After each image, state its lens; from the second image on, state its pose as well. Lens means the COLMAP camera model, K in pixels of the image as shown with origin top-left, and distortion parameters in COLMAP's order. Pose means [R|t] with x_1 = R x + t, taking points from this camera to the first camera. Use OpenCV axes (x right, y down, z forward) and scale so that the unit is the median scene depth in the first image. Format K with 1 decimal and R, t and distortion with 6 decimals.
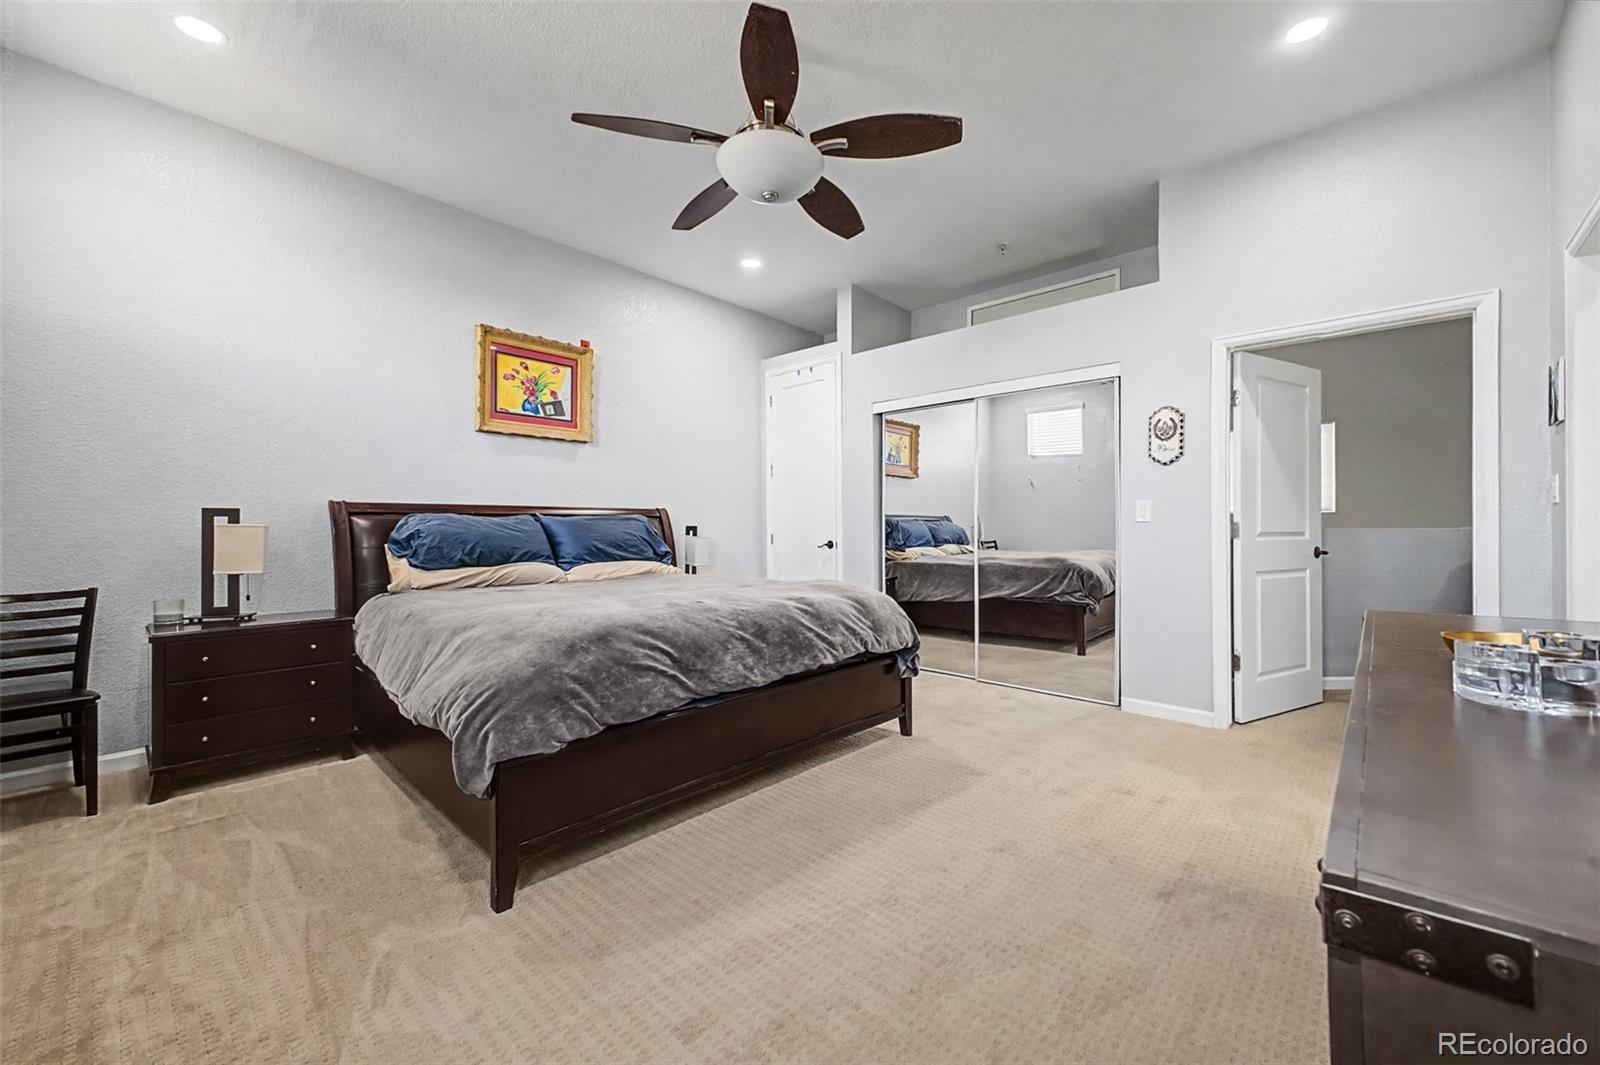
lens RADIAL K [[643.2, 0, 799.7], [0, 643.2, 526.0], [0, 0, 1]] dist [0.022750, -0.002101]
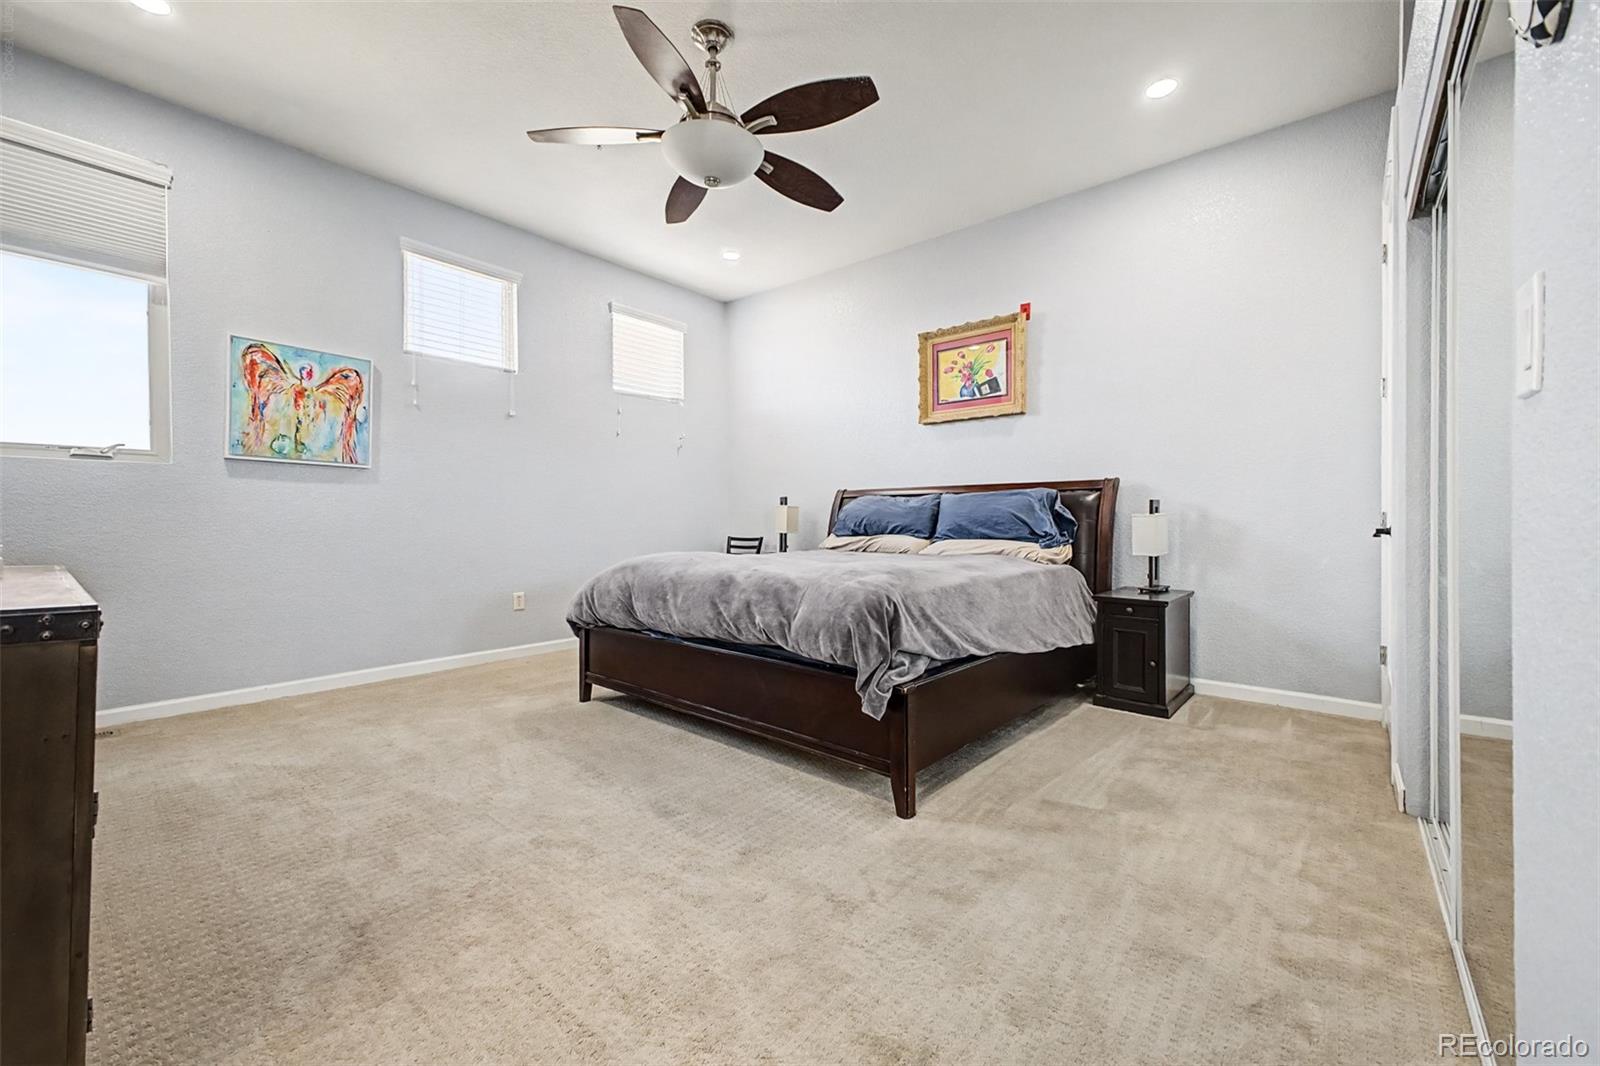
lens RADIAL K [[643.2, 0, 799.0], [0, 643.2, 523.9], [0, 0, 1]] dist [0.022750, -0.002101]
pose [[0.013339, 0.004479, -0.999901, 0.643535], [-0.001411, 0.999989, 0.004460, 0.028367], [0.999910, 0.001351, 0.013345, 0.717921]]
